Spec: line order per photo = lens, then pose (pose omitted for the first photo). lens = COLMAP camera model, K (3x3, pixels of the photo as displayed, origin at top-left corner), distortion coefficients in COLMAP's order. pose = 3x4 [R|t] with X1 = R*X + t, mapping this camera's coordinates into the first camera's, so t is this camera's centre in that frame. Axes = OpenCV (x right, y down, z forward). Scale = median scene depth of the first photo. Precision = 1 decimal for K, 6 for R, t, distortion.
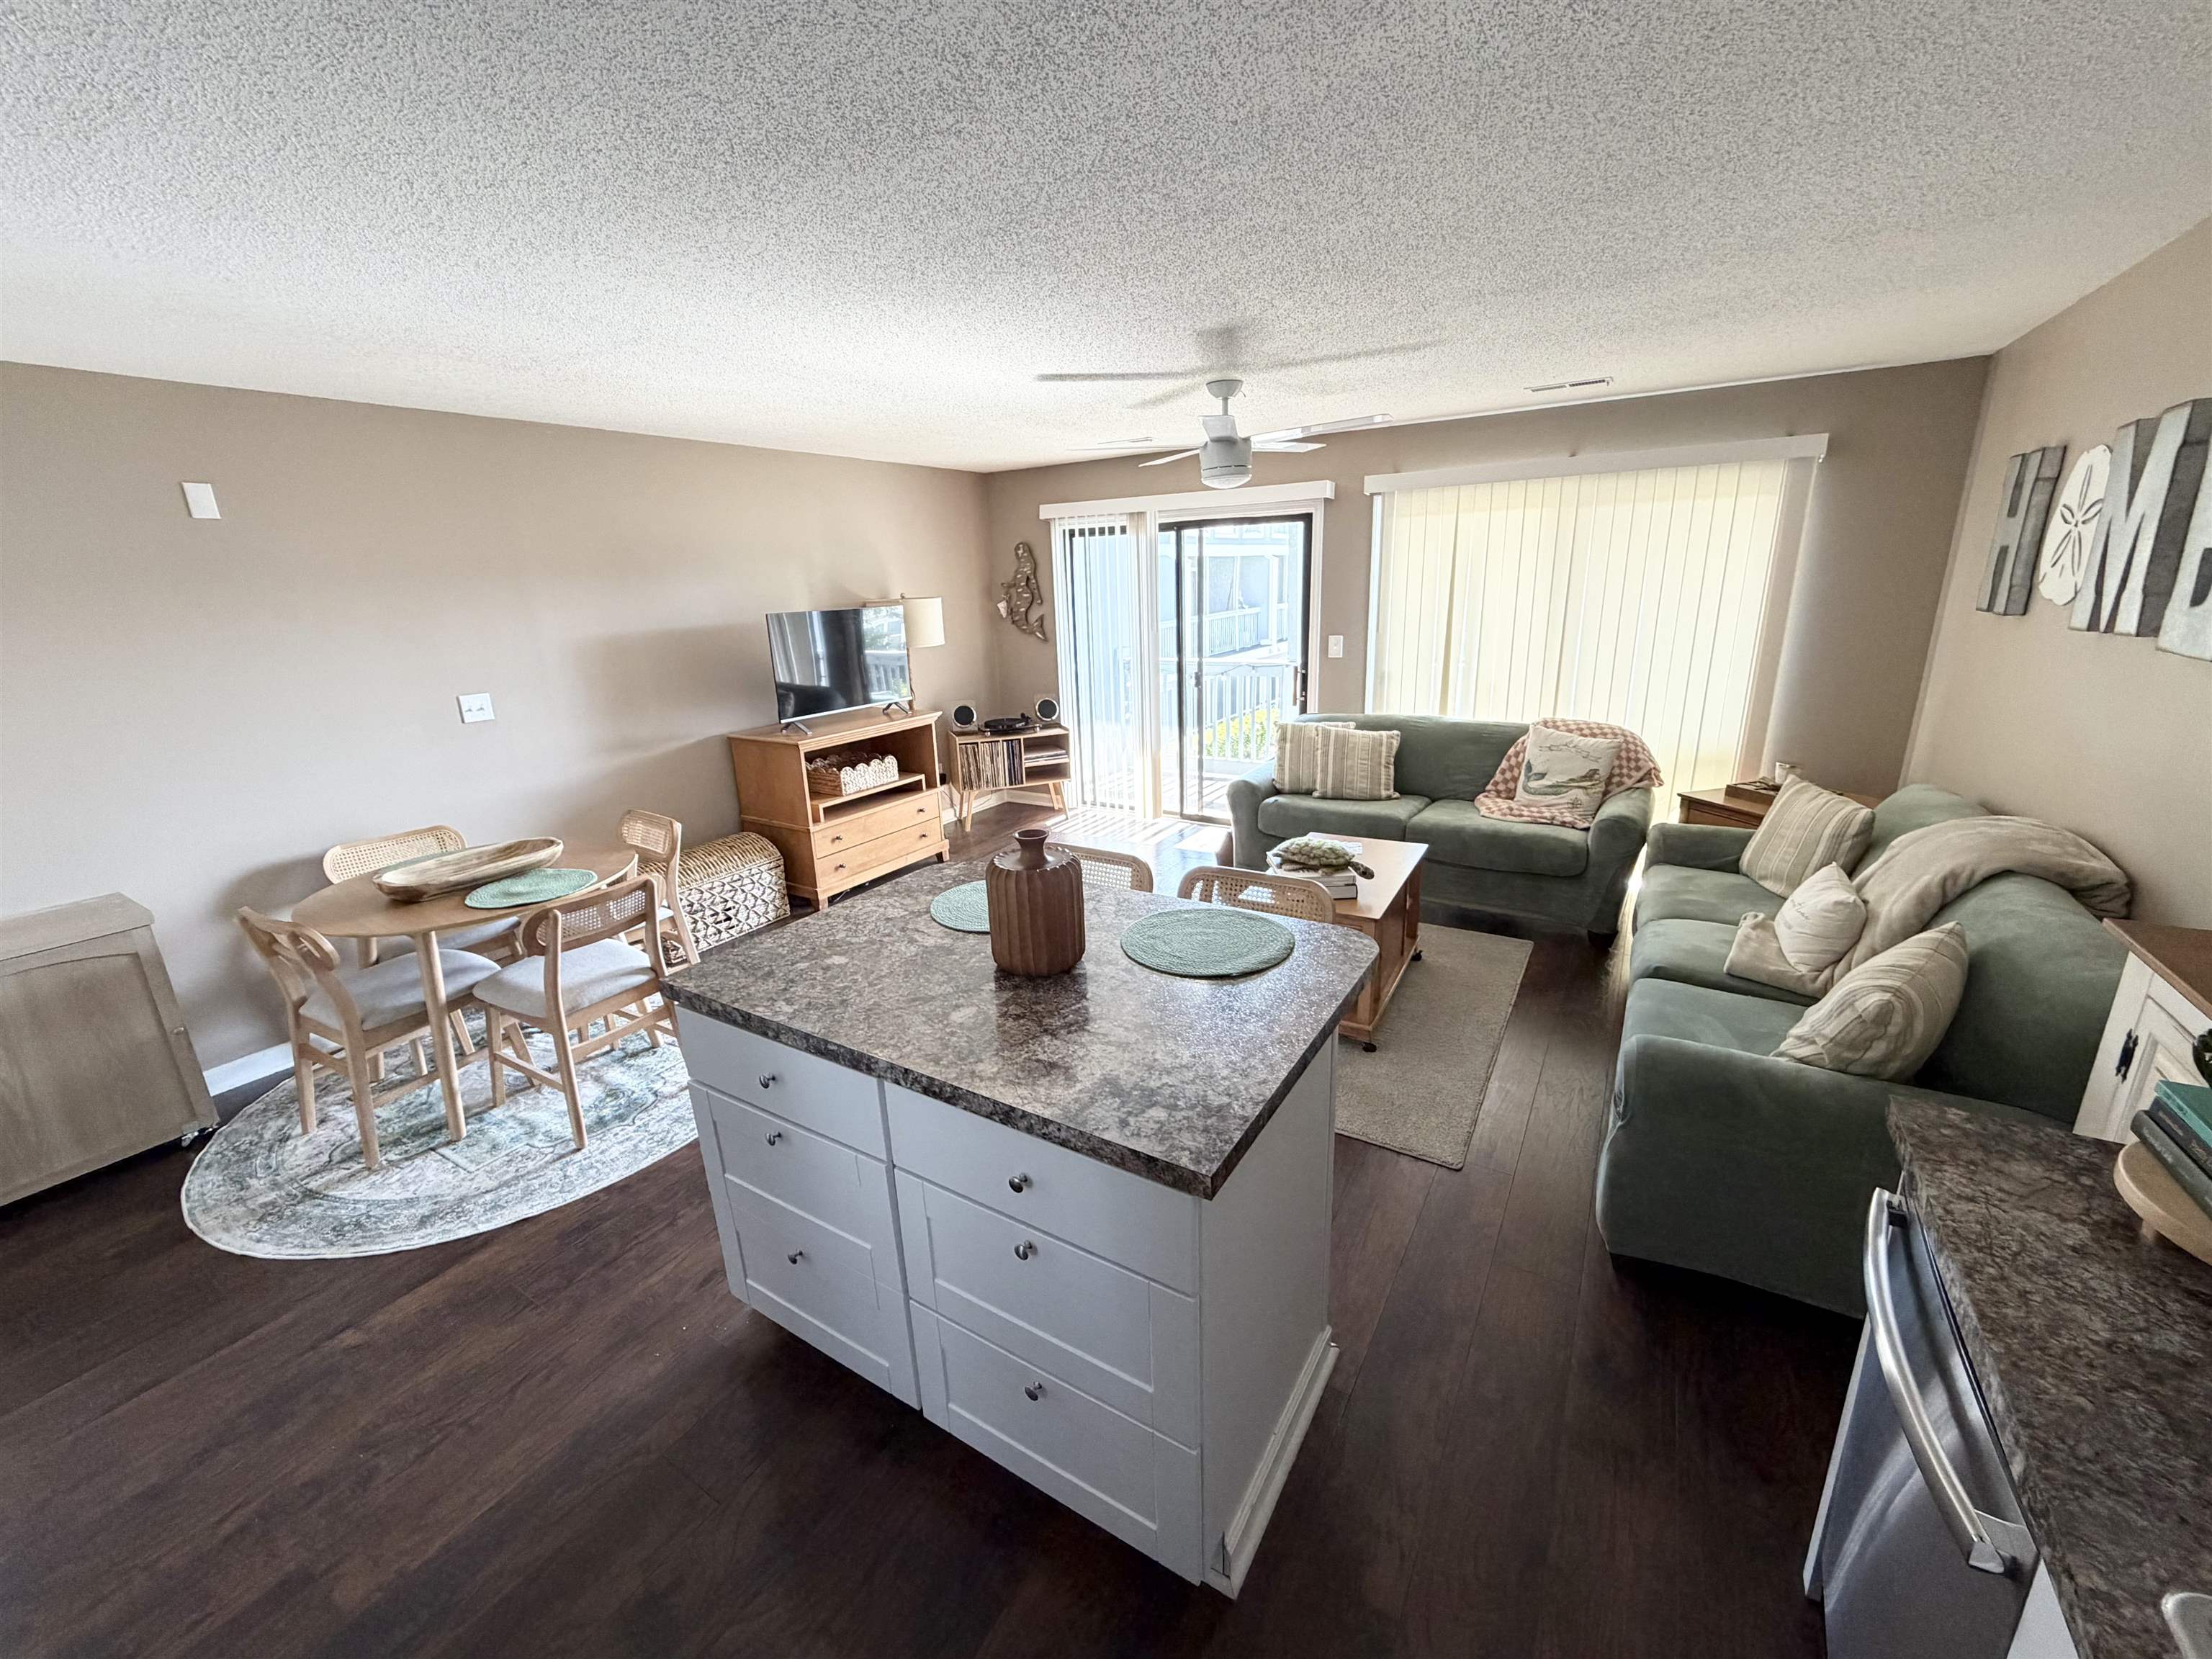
lens RADIAL K [[880.0, 0, 1095.9], [0, 880.0, 828.1], [0, 0, 1]] dist [0.001244, -0.000398]
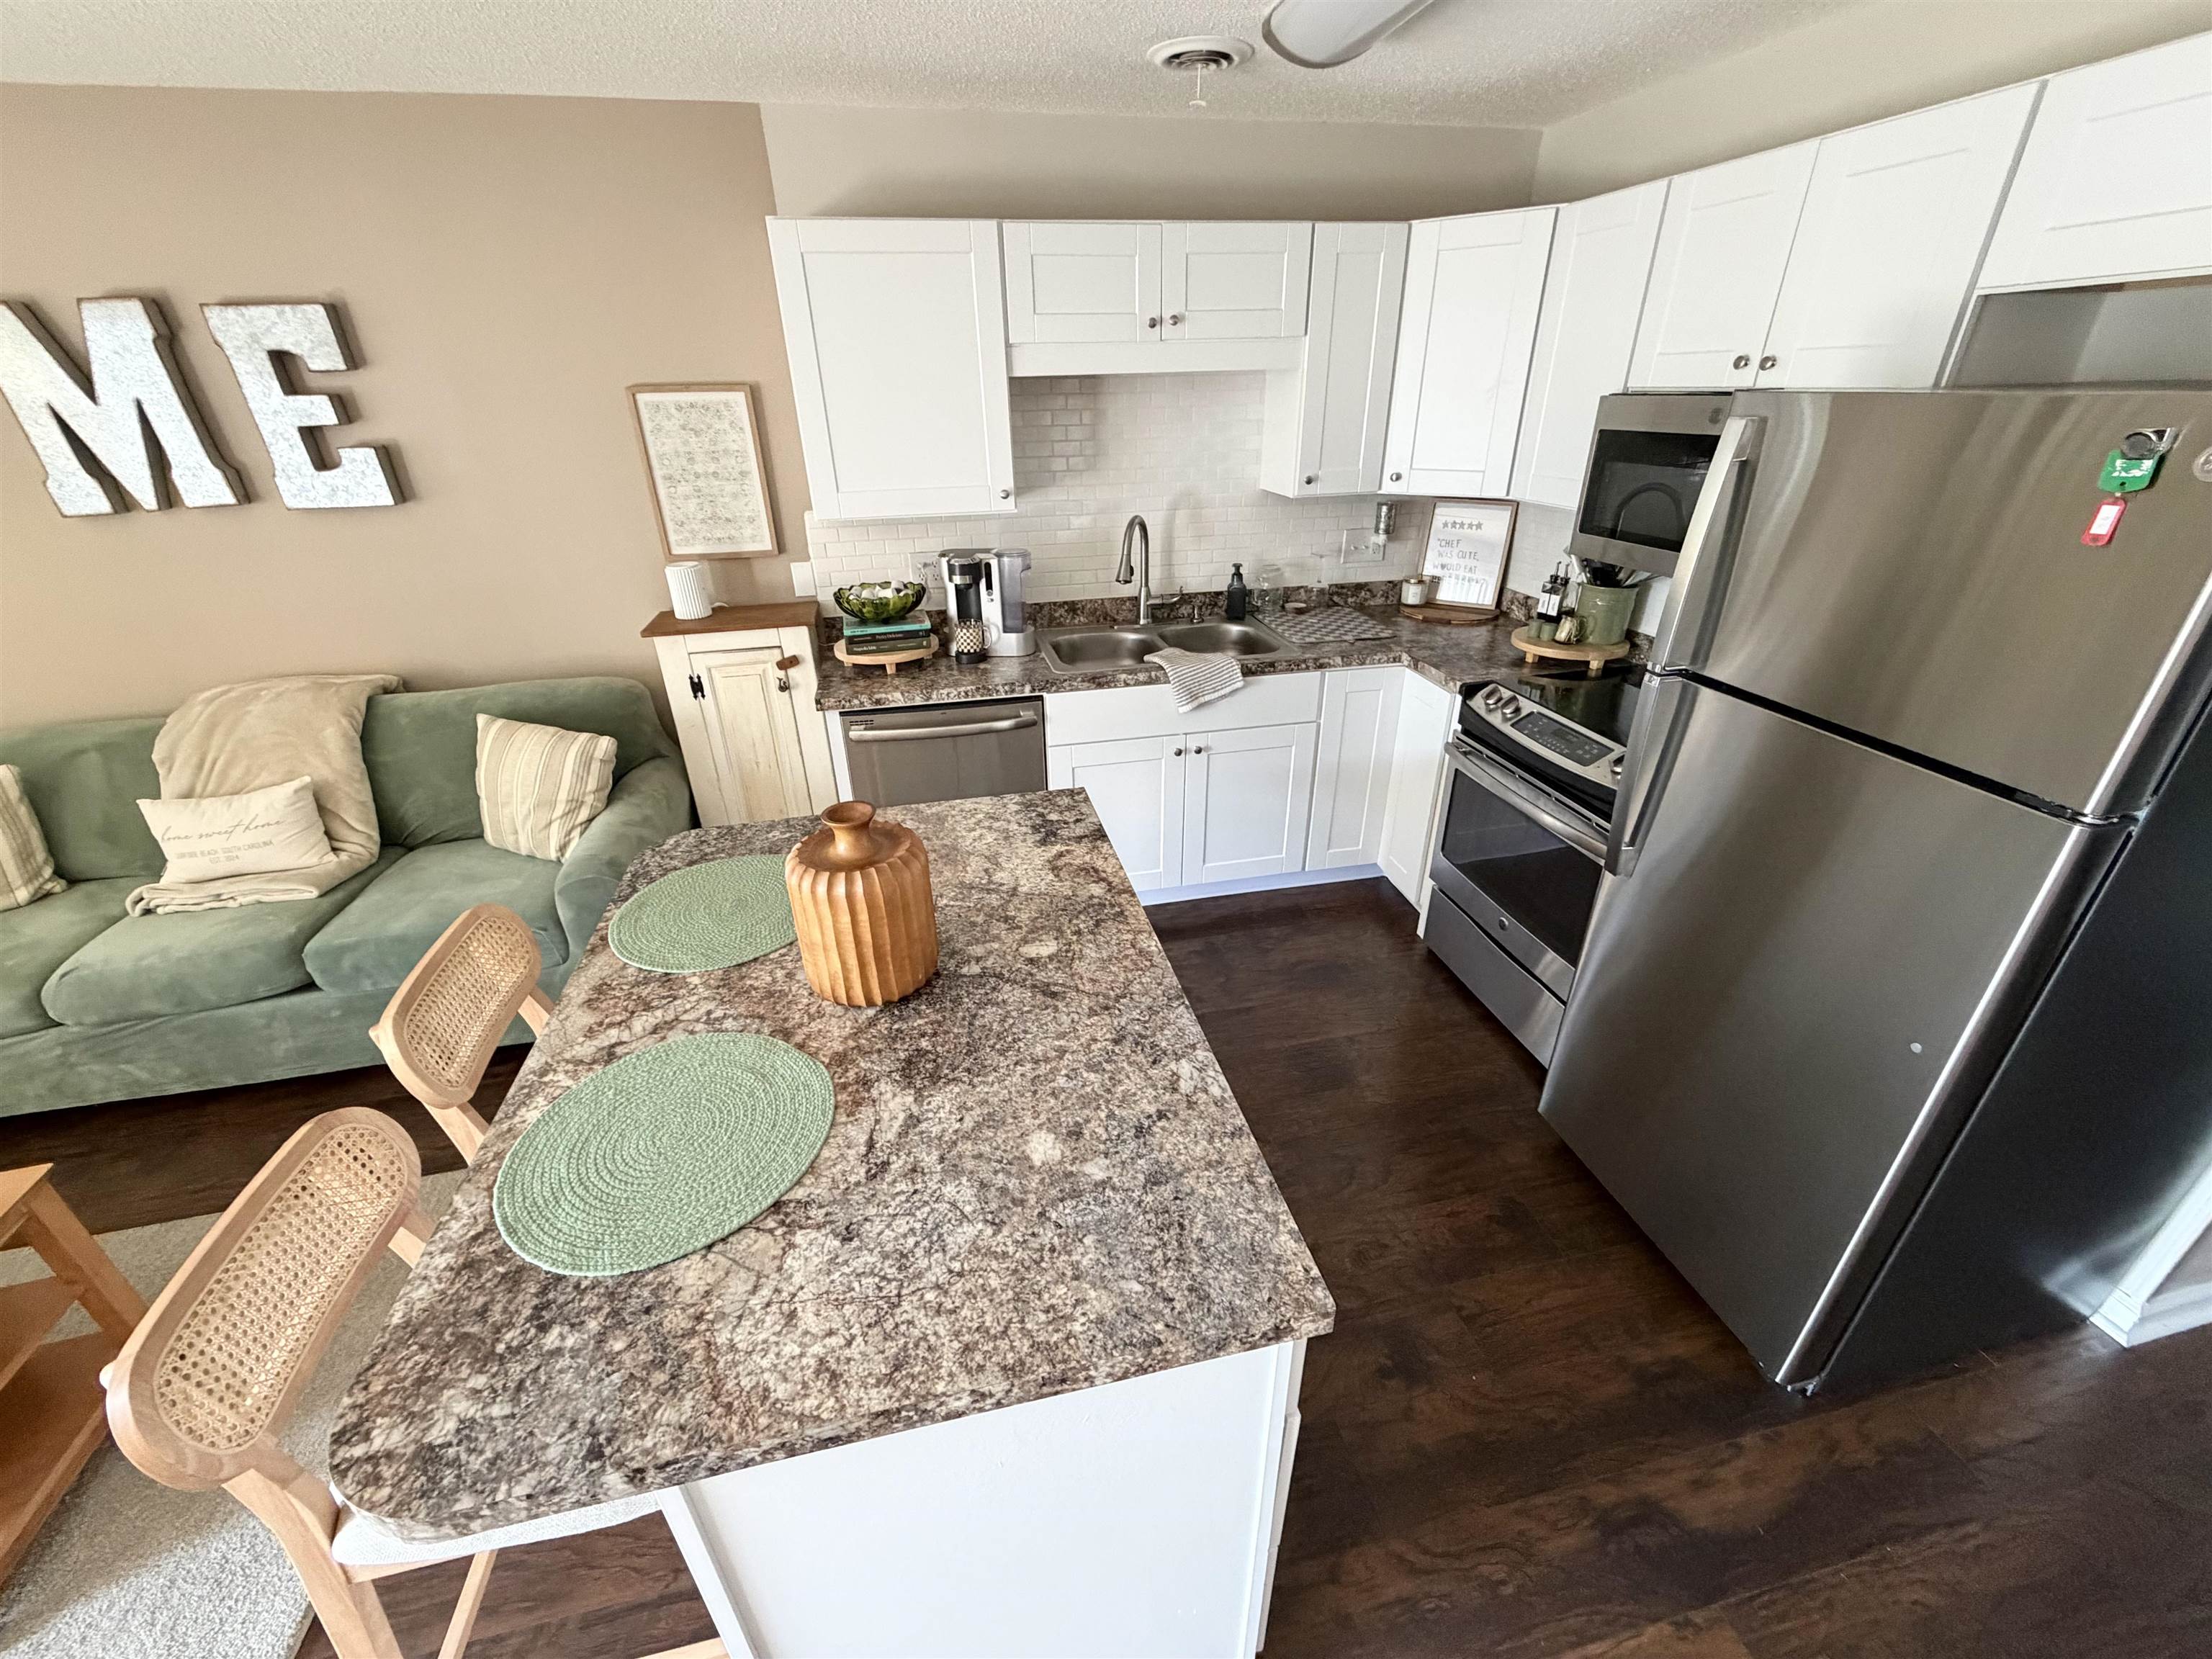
lens RADIAL K [[880.0, 0, 1101.7], [0, 880.0, 823.3], [0, 0, 1]] dist [0.001244, -0.000398]
pose [[-0.701747, -0.272089, 0.658421, -0.315066], [0.244329, 0.776230, 0.581179, -0.160161], [-0.669219, 0.568713, -0.478239, 0.564471]]
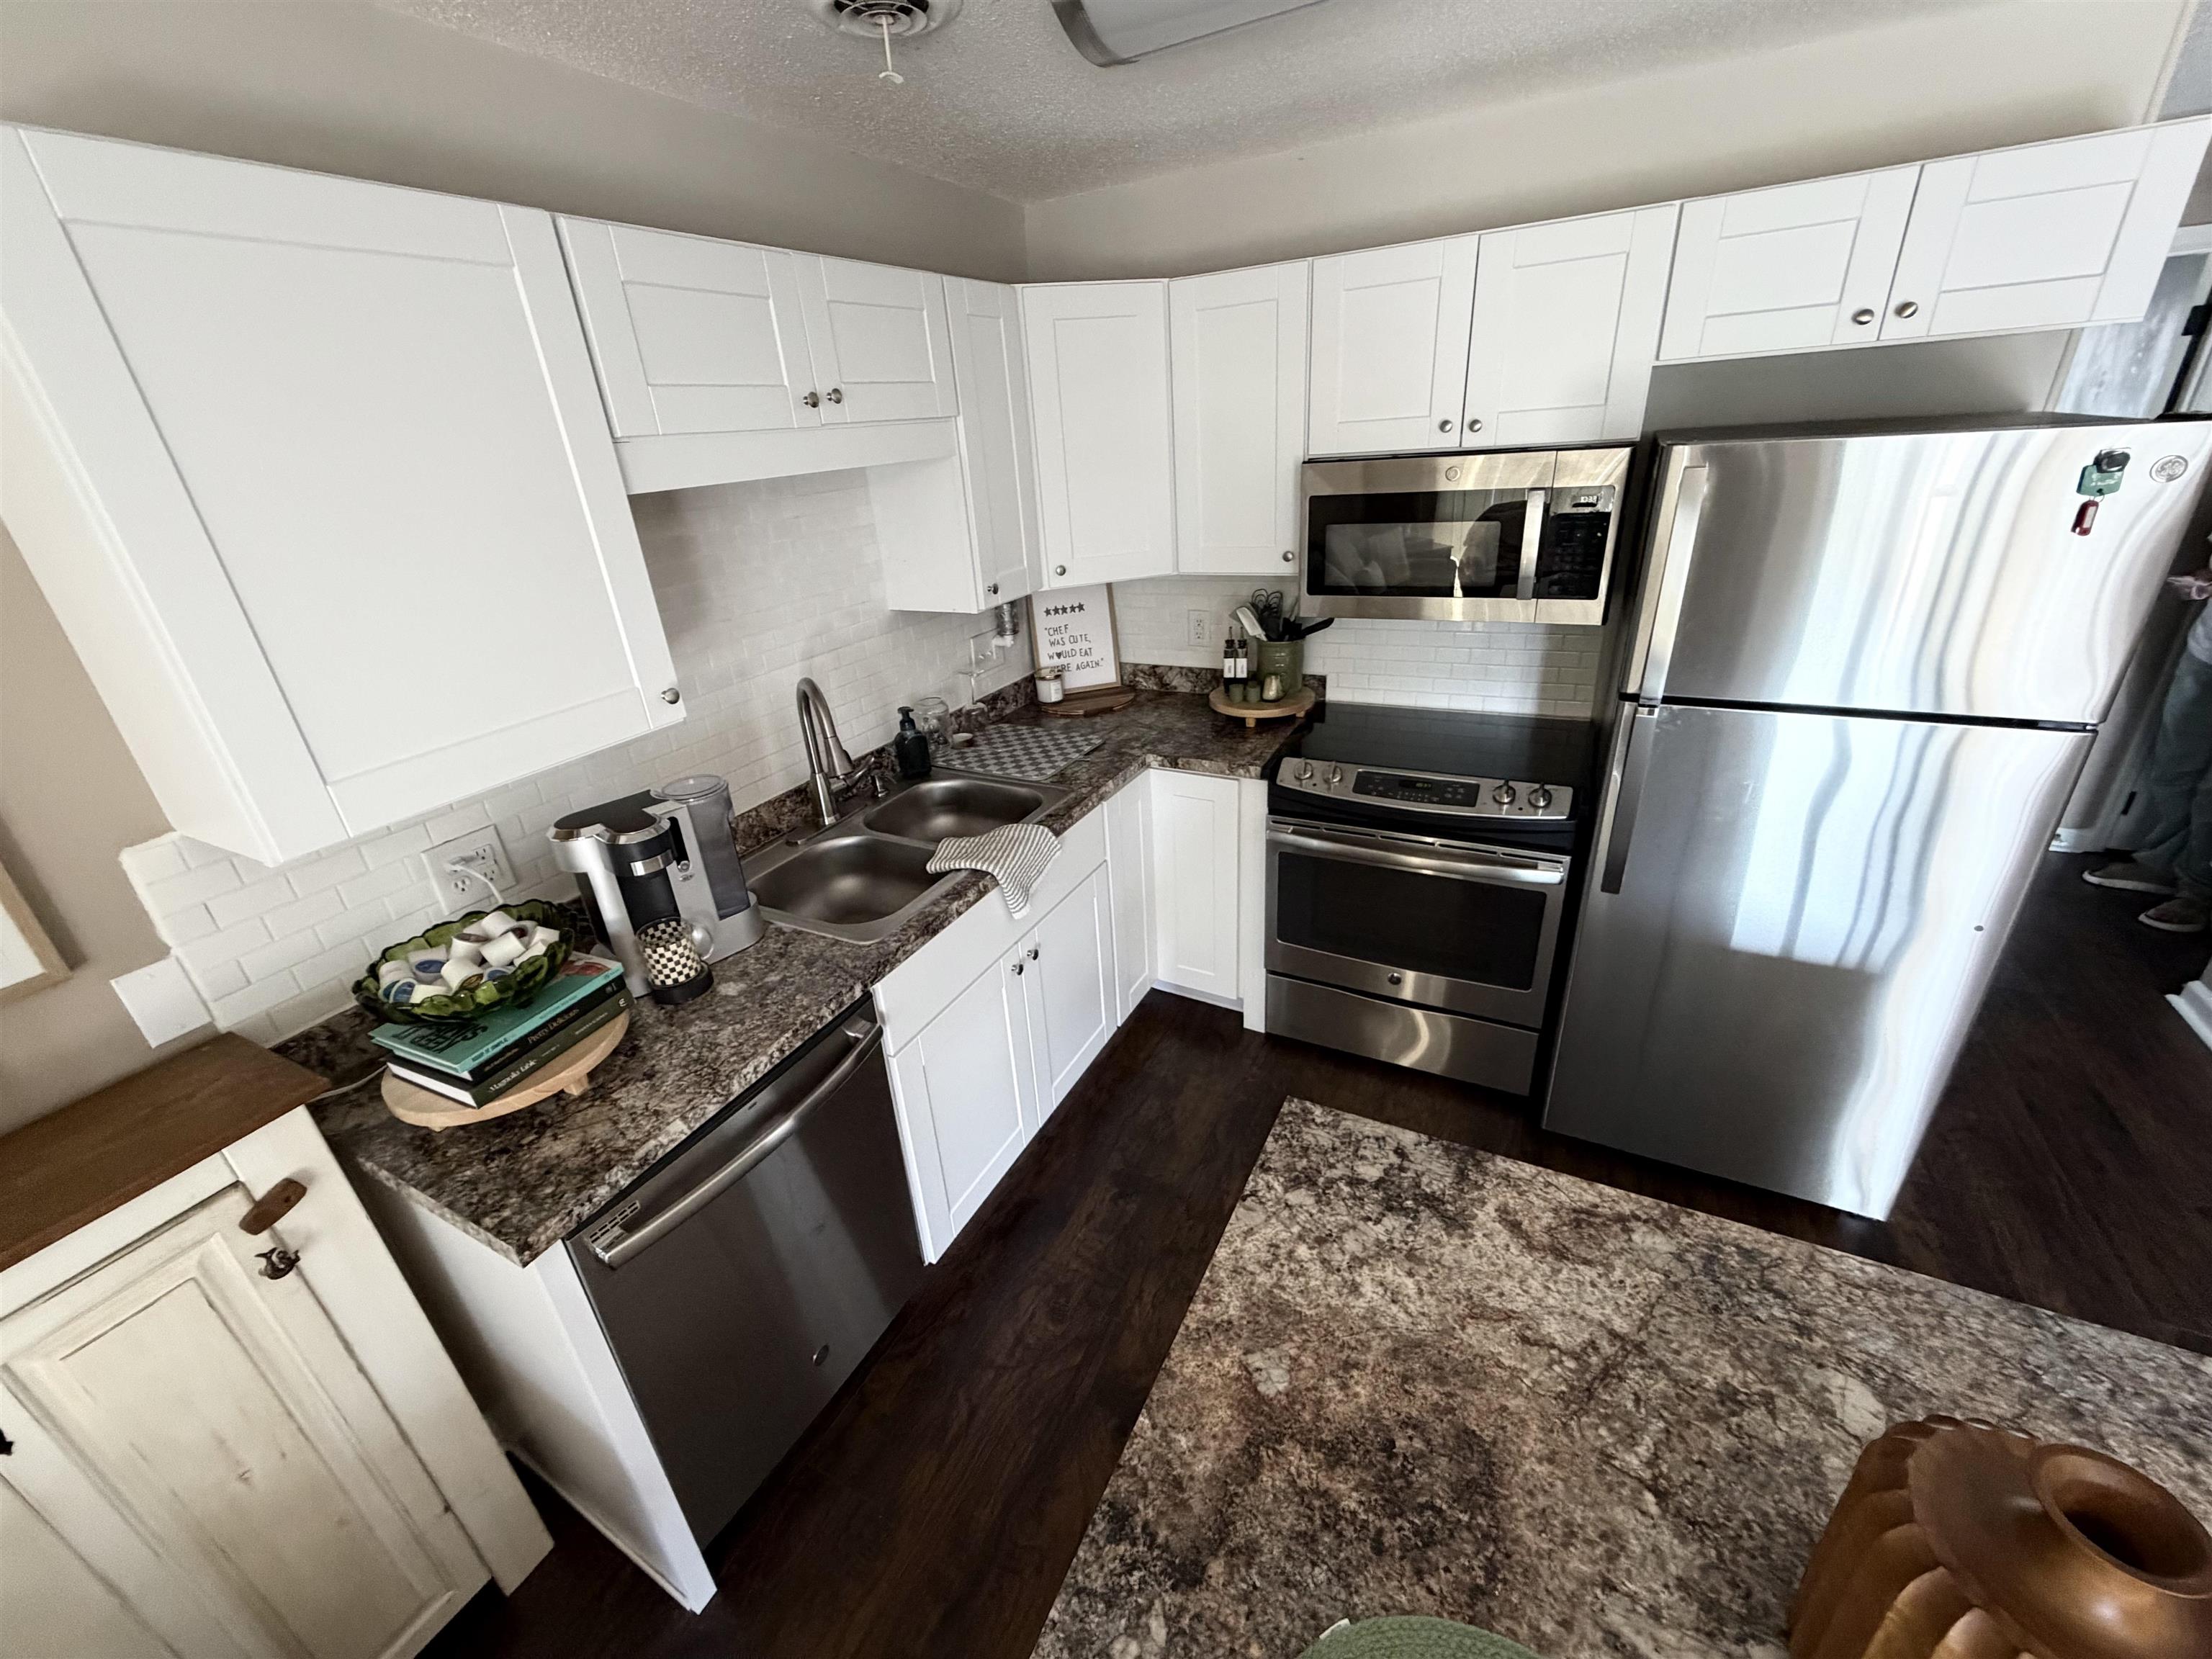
lens RADIAL K [[880.0, 0, 1099.4], [0, 880.0, 821.5], [0, 0, 1]] dist [0.001244, -0.000398]
pose [[-0.990827, 0.130677, -0.034431, 0.108022], [0.077054, 0.755629, 0.650451, -0.173038], [0.111016, 0.641831, -0.758767, 0.485744]]
